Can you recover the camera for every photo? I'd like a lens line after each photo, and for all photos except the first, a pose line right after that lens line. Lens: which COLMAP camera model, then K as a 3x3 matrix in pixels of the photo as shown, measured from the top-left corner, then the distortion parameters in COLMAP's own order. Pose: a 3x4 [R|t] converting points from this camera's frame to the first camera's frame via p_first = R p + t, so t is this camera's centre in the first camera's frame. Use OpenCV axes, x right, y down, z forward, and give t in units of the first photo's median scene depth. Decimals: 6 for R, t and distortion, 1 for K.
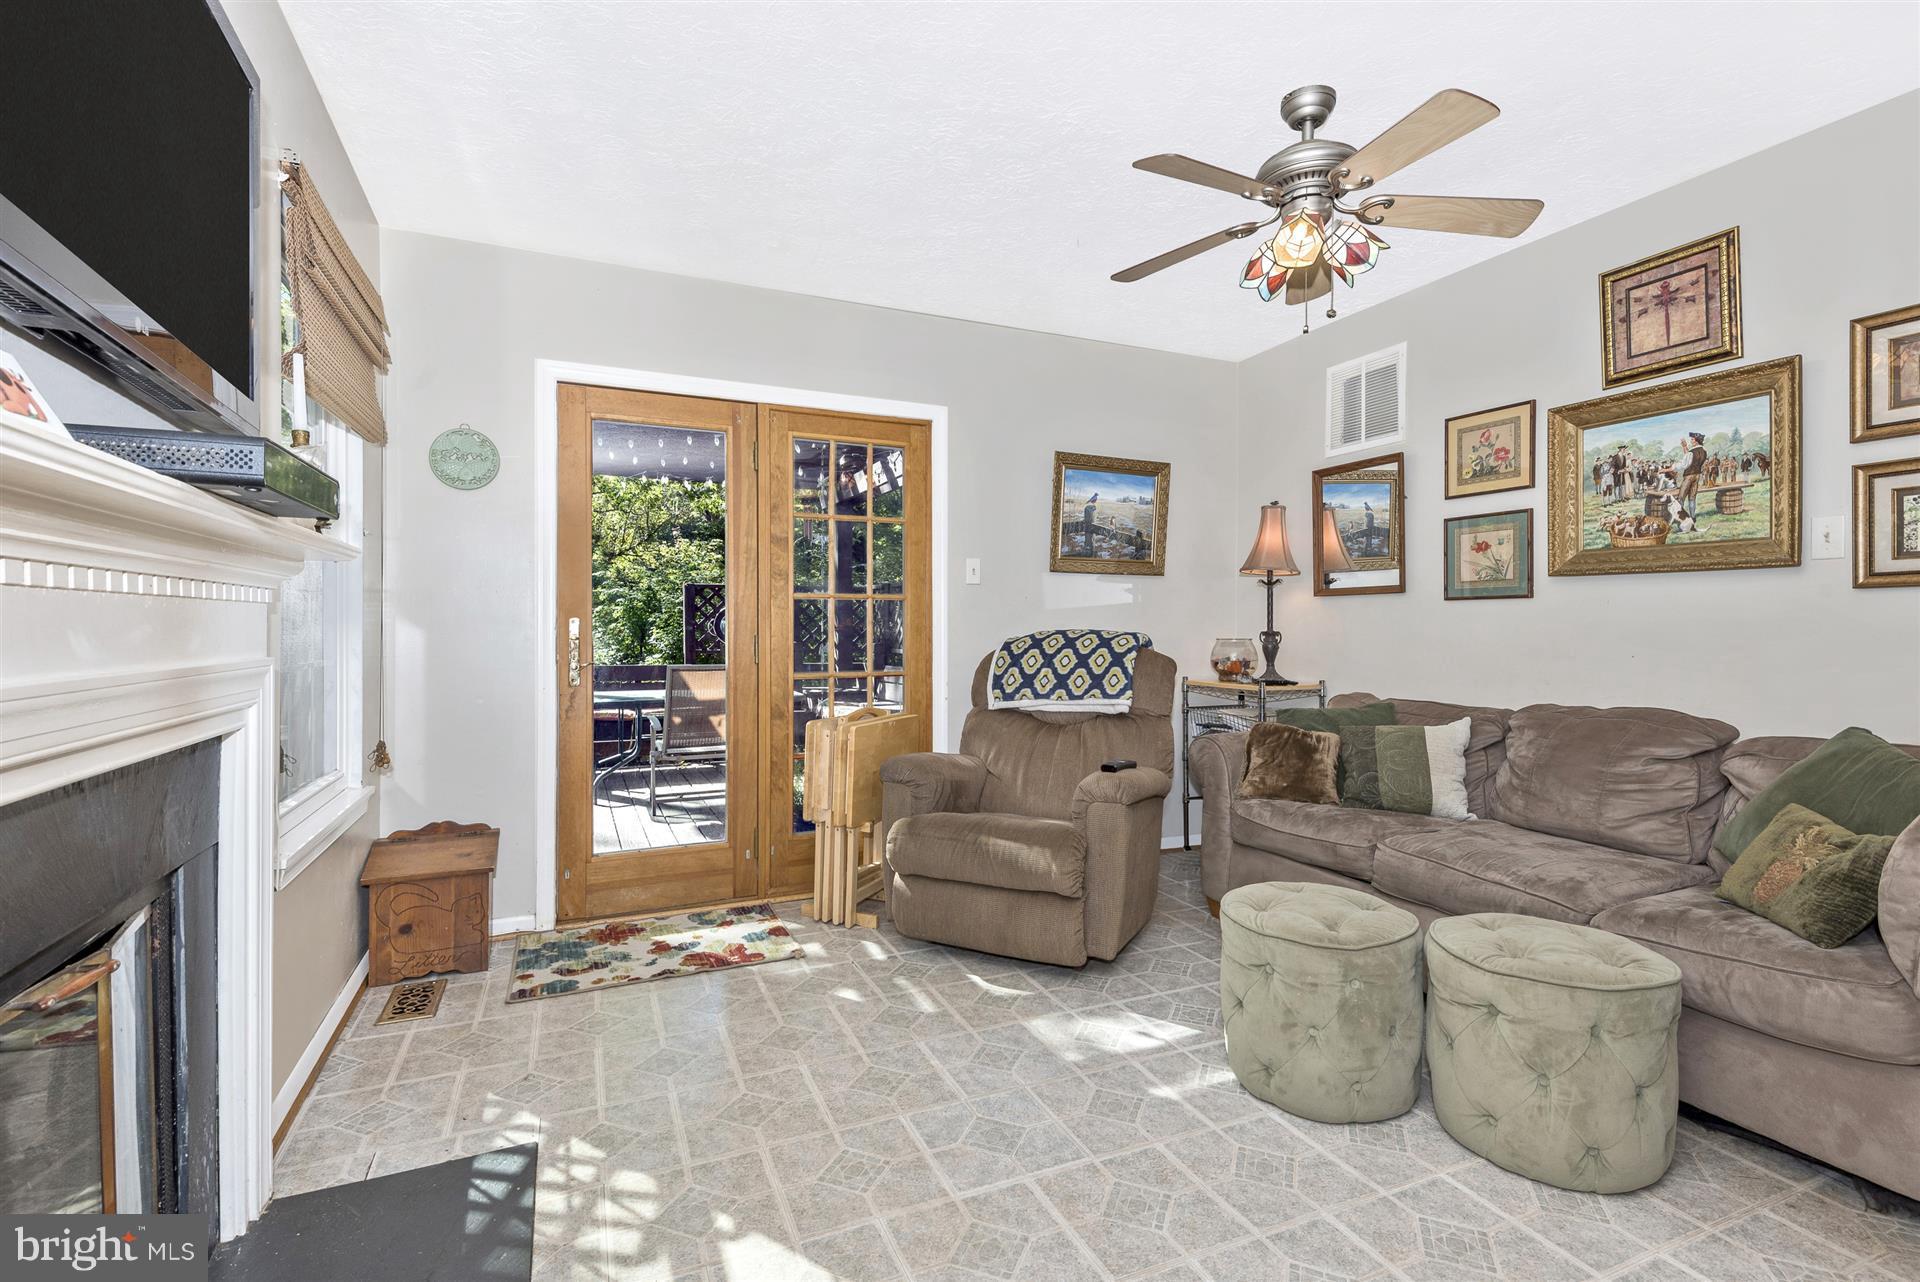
lens RADIAL K [[876.0, 0, 958.6], [0, 876.0, 631.5], [0, 0, 1]] dist [0.013344, -0.003702]
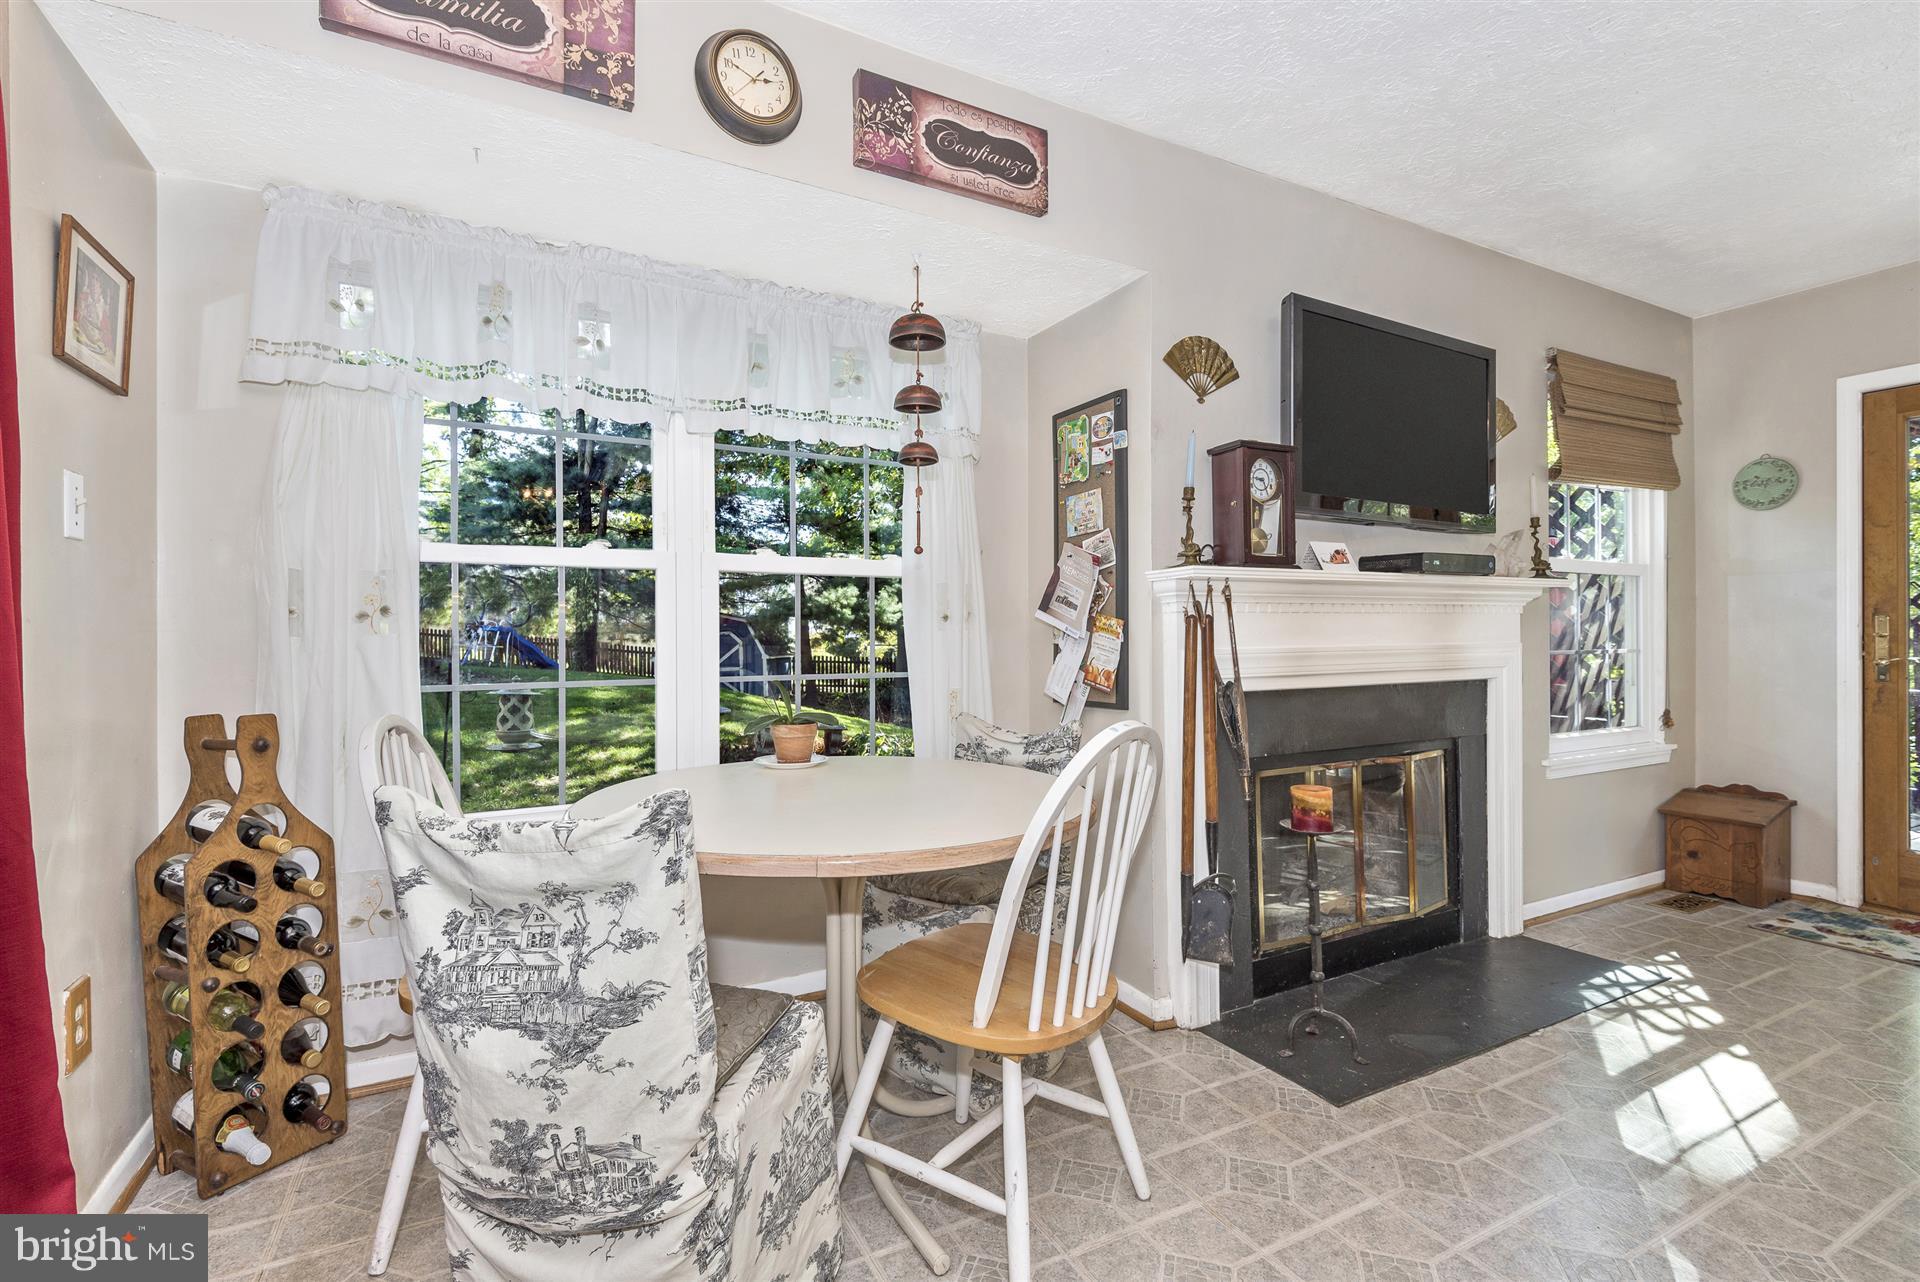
lens RADIAL K [[876.0, 0, 958.5], [0, 876.0, 632.3], [0, 0, 1]] dist [0.013344, -0.003702]
pose [[0.078128, 0.001164, -0.996943, 0.606625], [-0.001821, 0.999998, 0.001025, 0.005877], [0.996942, 0.001735, 0.078130, -0.201375]]
